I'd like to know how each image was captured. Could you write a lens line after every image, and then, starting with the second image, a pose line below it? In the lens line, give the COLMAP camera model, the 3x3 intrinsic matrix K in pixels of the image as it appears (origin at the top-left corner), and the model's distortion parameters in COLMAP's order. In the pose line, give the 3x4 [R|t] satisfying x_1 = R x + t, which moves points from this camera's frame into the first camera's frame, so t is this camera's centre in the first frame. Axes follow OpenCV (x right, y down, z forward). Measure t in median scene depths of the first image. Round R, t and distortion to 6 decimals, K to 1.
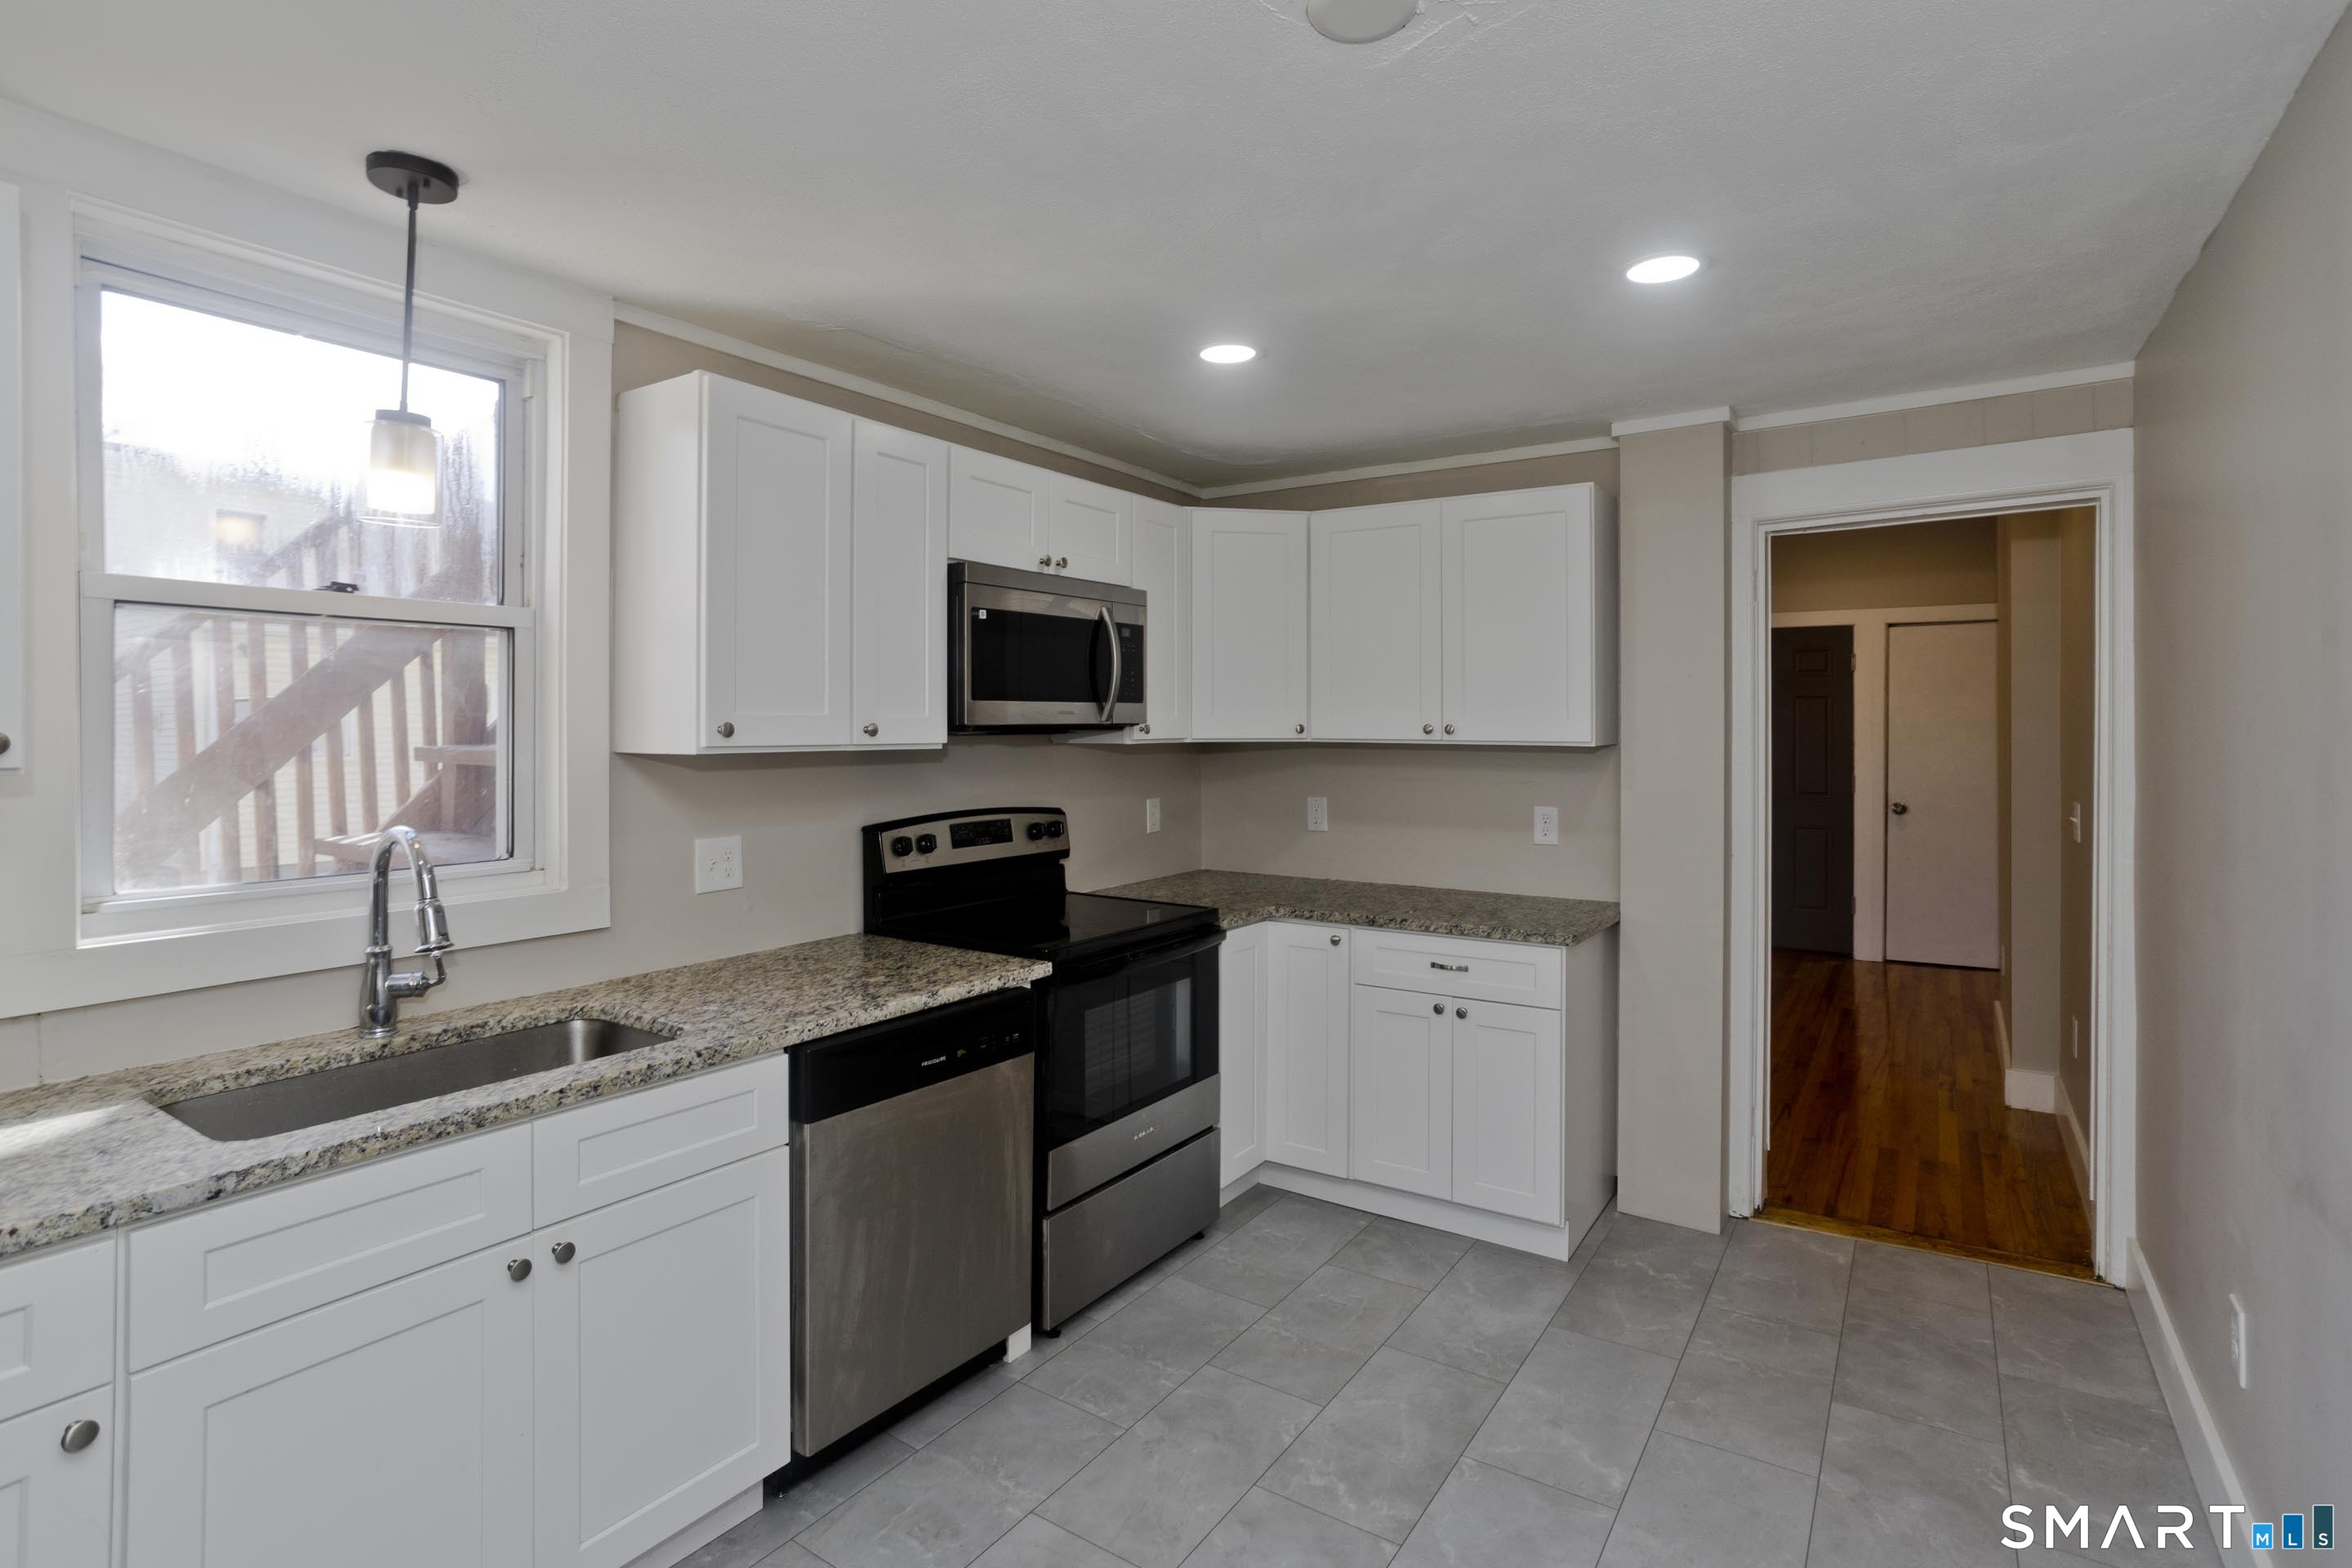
lens RADIAL K [[1154.7, 0, 1170.8], [0, 1154.7, 725.7], [0, 0, 1]] dist [-0.054329, 0.033890]
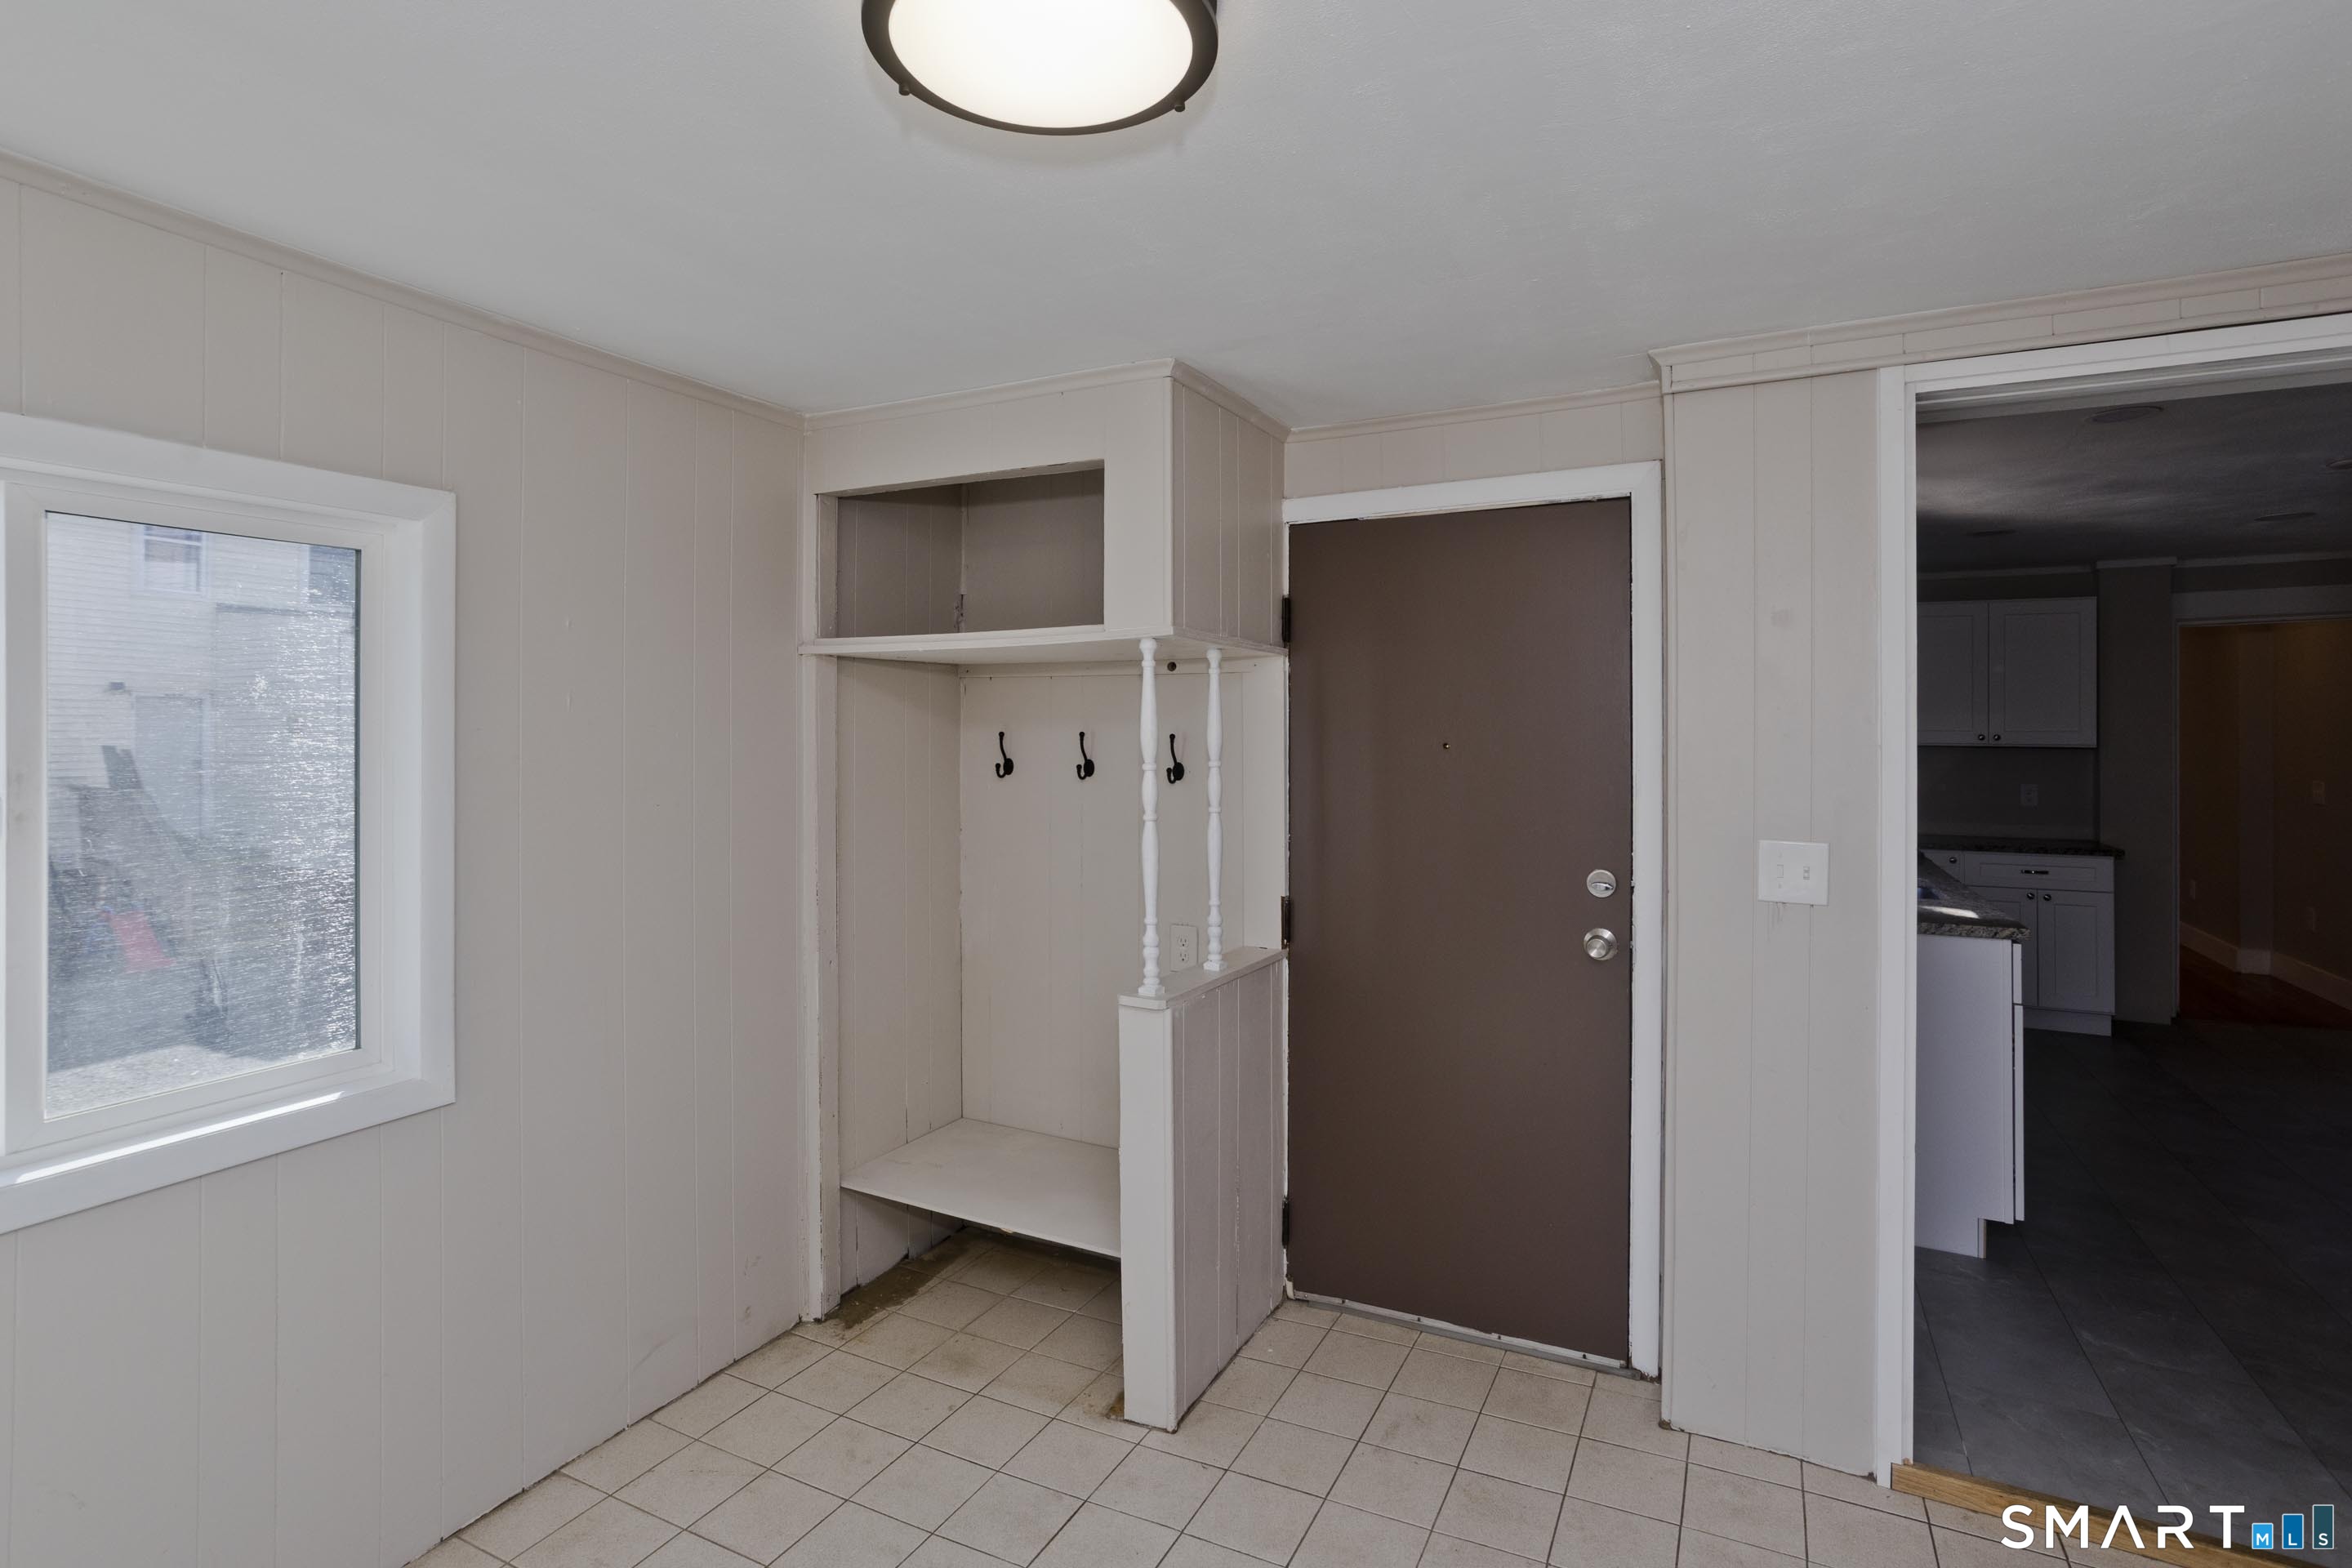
lens RADIAL K [[1154.7, 0, 1170.8], [0, 1154.7, 725.7], [0, 0, 1]] dist [-0.054329, 0.033890]
pose [[0.990921, 0.005661, 0.134324, -1.320000], [-0.003524, 0.999864, -0.016142, 0.018976], [-0.134397, 0.015522, 0.990806, -0.544995]]
